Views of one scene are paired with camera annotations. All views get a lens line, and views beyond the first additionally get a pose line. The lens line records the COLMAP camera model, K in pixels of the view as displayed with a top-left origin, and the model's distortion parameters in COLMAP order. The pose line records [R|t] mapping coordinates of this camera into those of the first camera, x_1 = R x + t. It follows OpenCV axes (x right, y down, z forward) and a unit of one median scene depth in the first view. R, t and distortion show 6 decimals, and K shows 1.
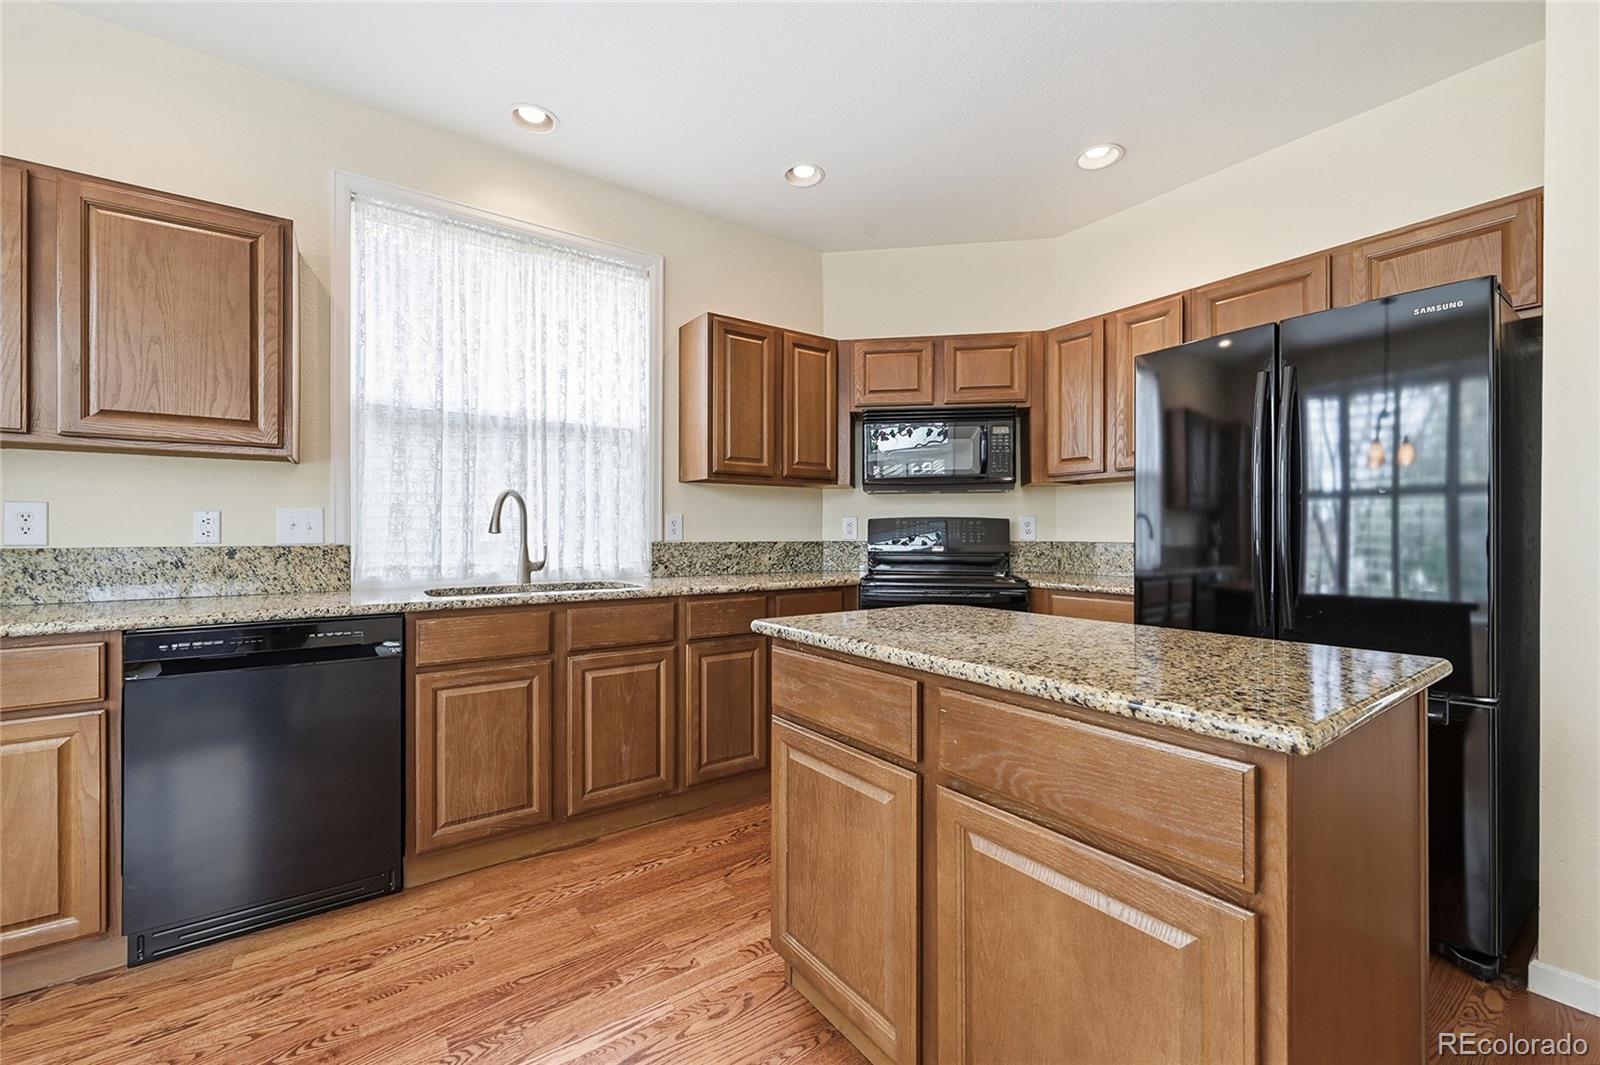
lens RADIAL K [[642.0, 0, 797.5], [0, 642.0, 536.9], [0, 0, 1]] dist [-0.001989, -0.000337]
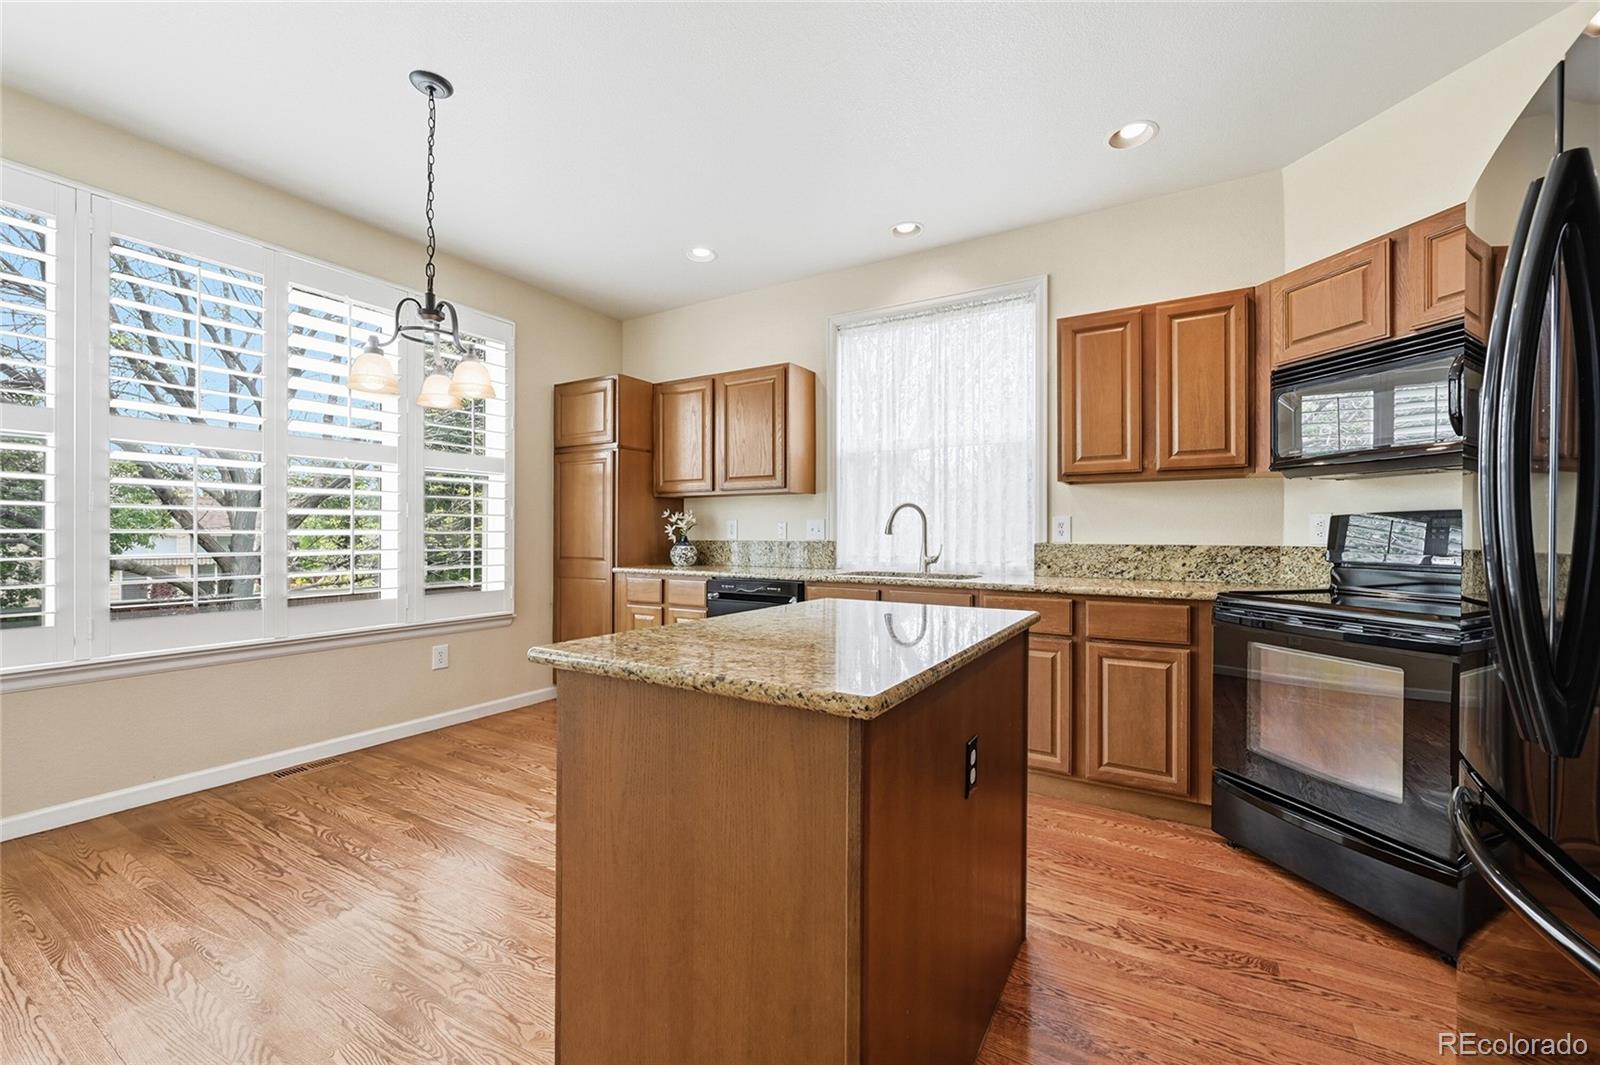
lens RADIAL K [[642.0, 0, 797.3], [0, 642.0, 531.0], [0, 0, 1]] dist [-0.001989, -0.000337]
pose [[0.387660, -0.003220, -0.921797, 0.607663], [-0.008192, 0.999942, -0.006938, -0.001258], [0.921766, 0.010241, 0.387611, 0.208729]]
